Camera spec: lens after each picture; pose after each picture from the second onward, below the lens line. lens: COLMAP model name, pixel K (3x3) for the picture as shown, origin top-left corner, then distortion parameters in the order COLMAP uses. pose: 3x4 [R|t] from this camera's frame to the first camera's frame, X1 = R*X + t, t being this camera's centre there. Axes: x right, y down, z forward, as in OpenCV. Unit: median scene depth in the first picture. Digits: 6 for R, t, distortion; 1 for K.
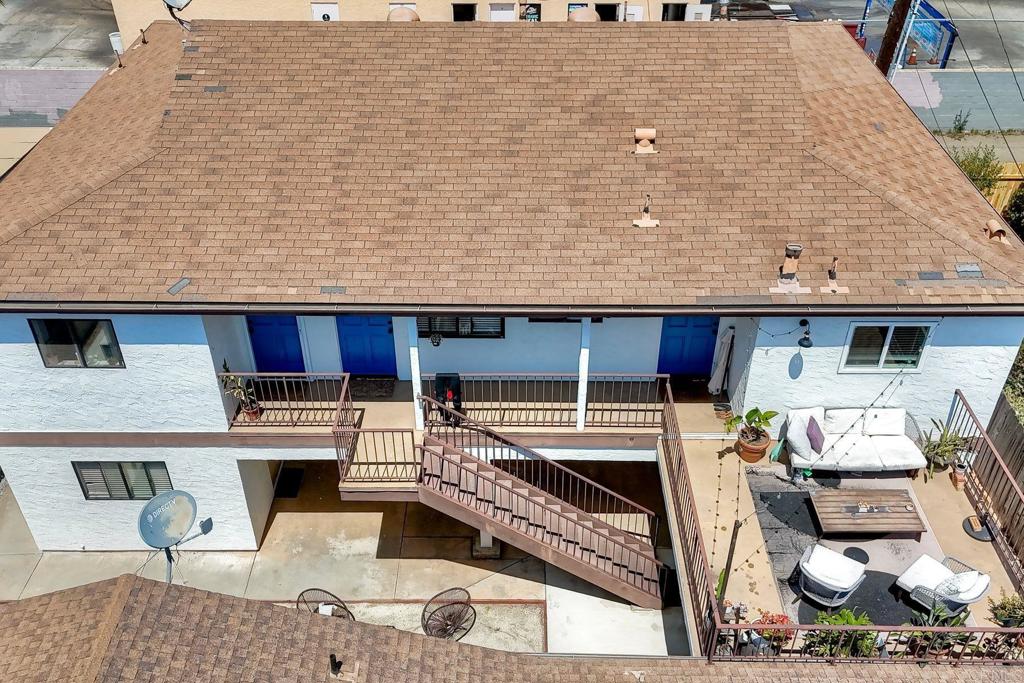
lens RADIAL K [[956.5, 0, 512.8], [0, 956.5, 320.9], [0, 0, 1]] dist [0.051155, -0.012244]
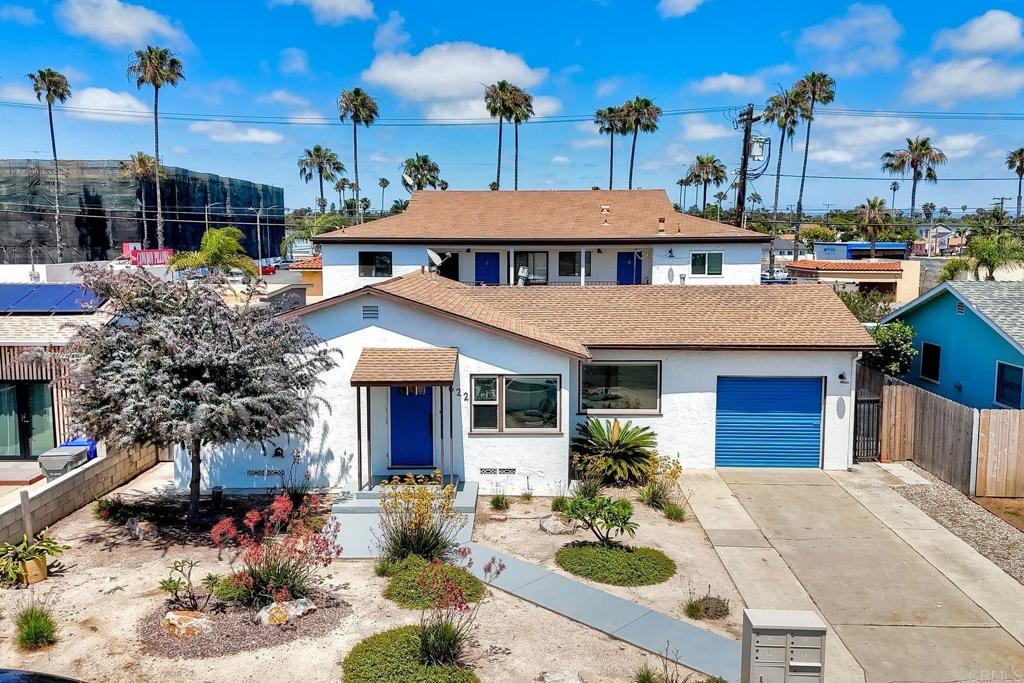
lens RADIAL K [[892.8, 0, 511.8], [0, 892.8, 345.7], [0, 0, 1]] dist [0.056778, -0.068716]
pose [[0.999947, 0.002318, -0.010078, -0.077494], [-0.006873, 0.877170, -0.480132, 1.251440], [0.007727, 0.480175, 0.877139, -0.857659]]
